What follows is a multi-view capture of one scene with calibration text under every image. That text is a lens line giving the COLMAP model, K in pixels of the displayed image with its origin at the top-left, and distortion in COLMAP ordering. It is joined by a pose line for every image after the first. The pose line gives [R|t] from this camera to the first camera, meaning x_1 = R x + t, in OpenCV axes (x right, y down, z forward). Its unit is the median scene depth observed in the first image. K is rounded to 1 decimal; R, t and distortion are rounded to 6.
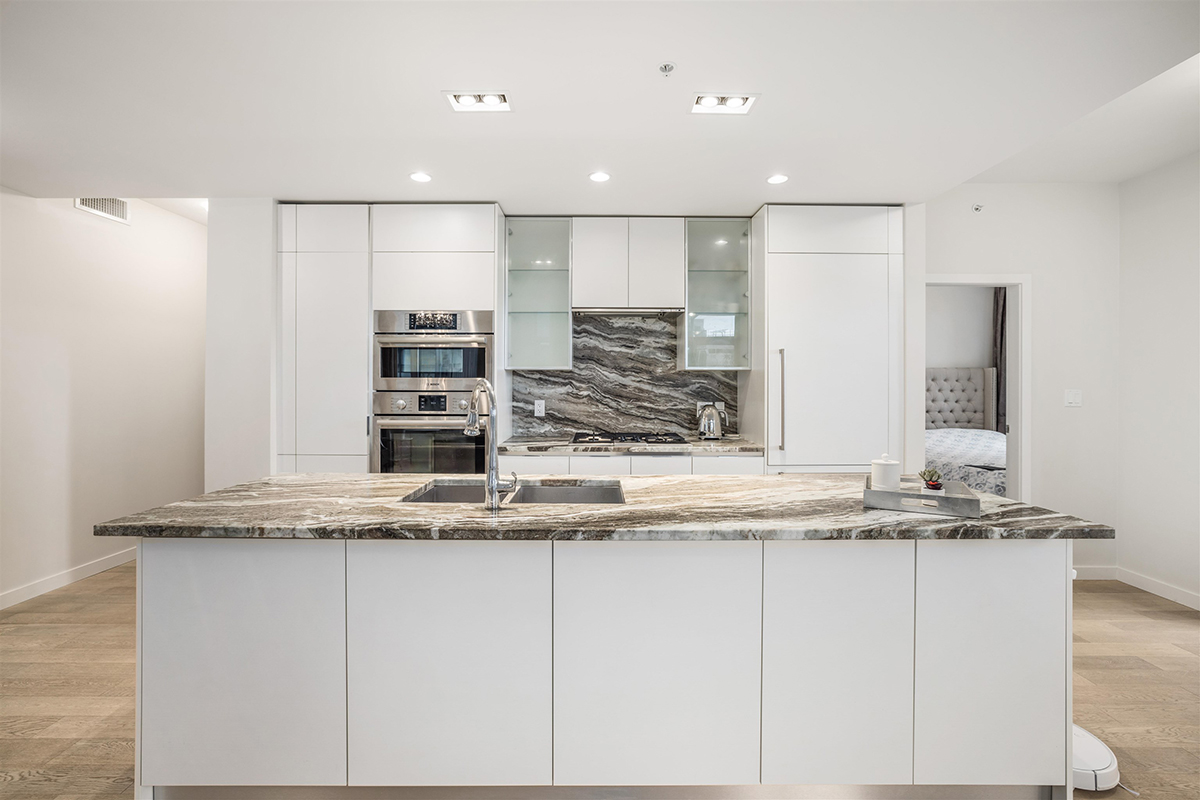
lens RADIAL K [[516.3, 0, 596.8], [0, 516.3, 388.4], [0, 0, 1]] dist [-0.013821, -0.000016]
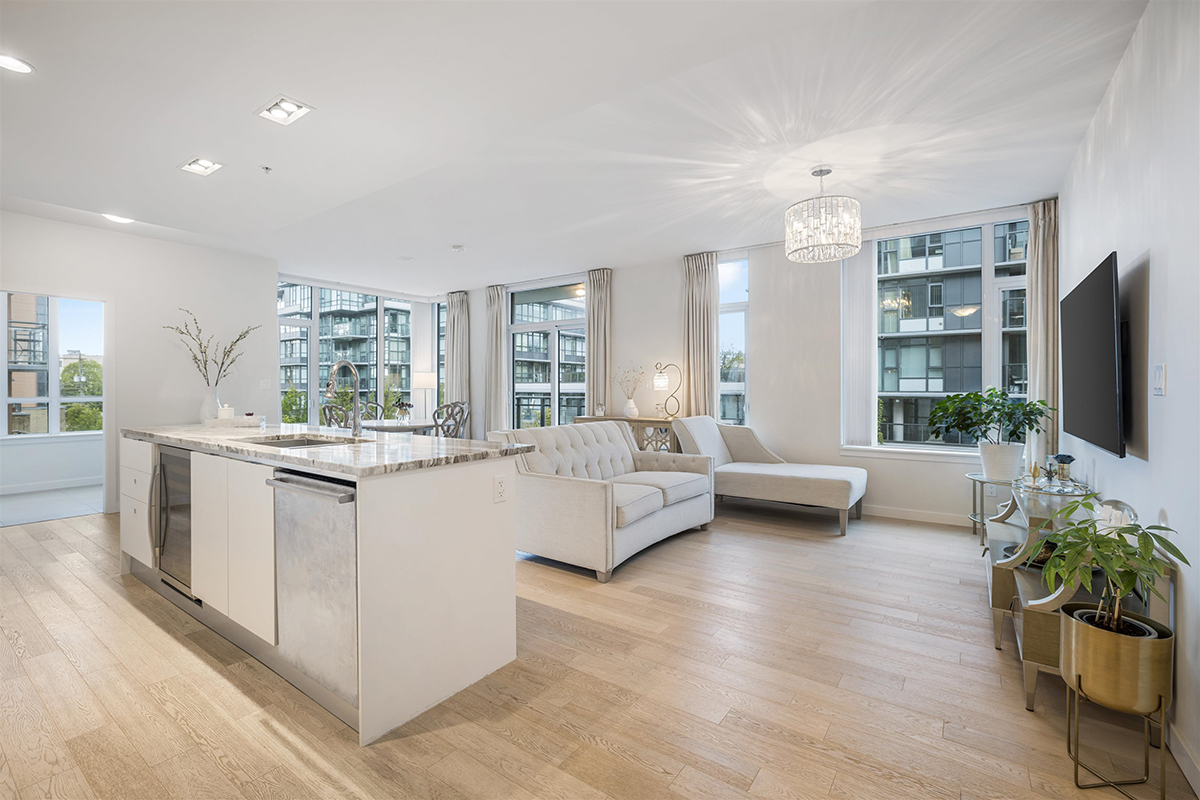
lens RADIAL K [[527.6, 0, 599.7], [0, 527.6, 388.0], [0, 0, 1]] dist [-0.009772, 0.011171]
pose [[-0.810494, 0.000013, 0.585747, -0.795939], [0.003795, 0.999979, 0.005230, 0.025367], [-0.585734, 0.006462, -0.810477, 0.835674]]
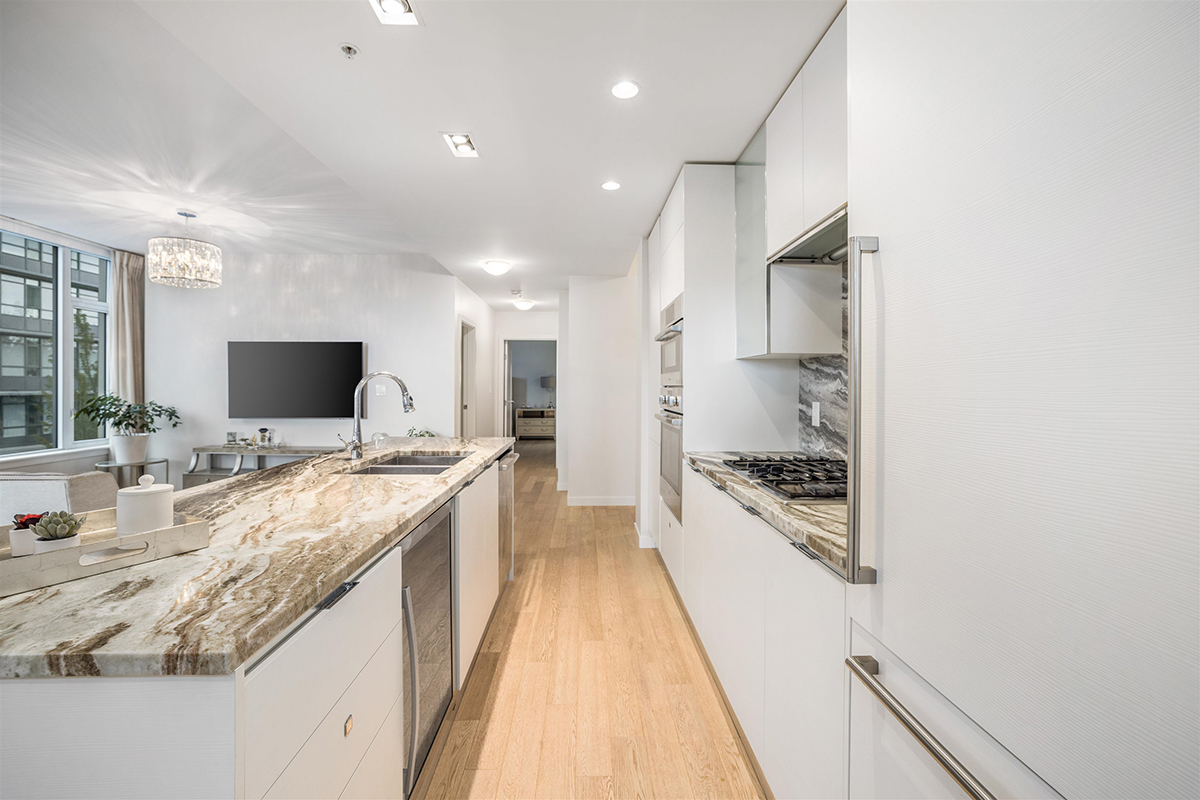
lens RADIAL K [[516.3, 0, 596.8], [0, 516.3, 388.4], [0, 0, 1]] dist [-0.013821, -0.000016]
pose [[0.023672, 0.000979, -0.999719, 0.545321], [-0.013565, 0.999908, 0.000658, 0.008795], [0.999628, 0.013545, 0.023683, 0.703064]]
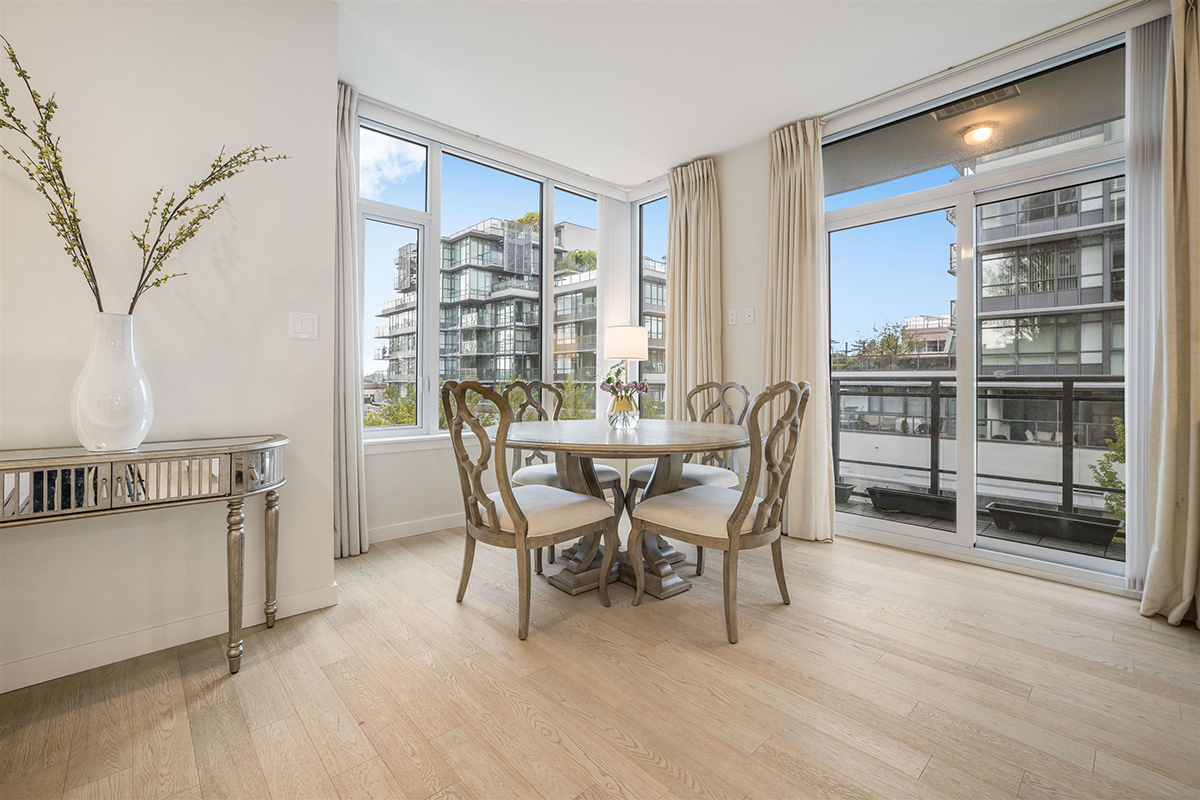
lens RADIAL K [[520.9, 0, 599.9], [0, 520.9, 378.2], [0, 0, 1]] dist [-0.010826, 0.000106]
pose [[-0.671866, 0.002355, 0.740669, 0.321005], [0.003485, 0.999994, -0.000018, 0.081534], [-0.740665, 0.002569, -0.671870, 0.271445]]
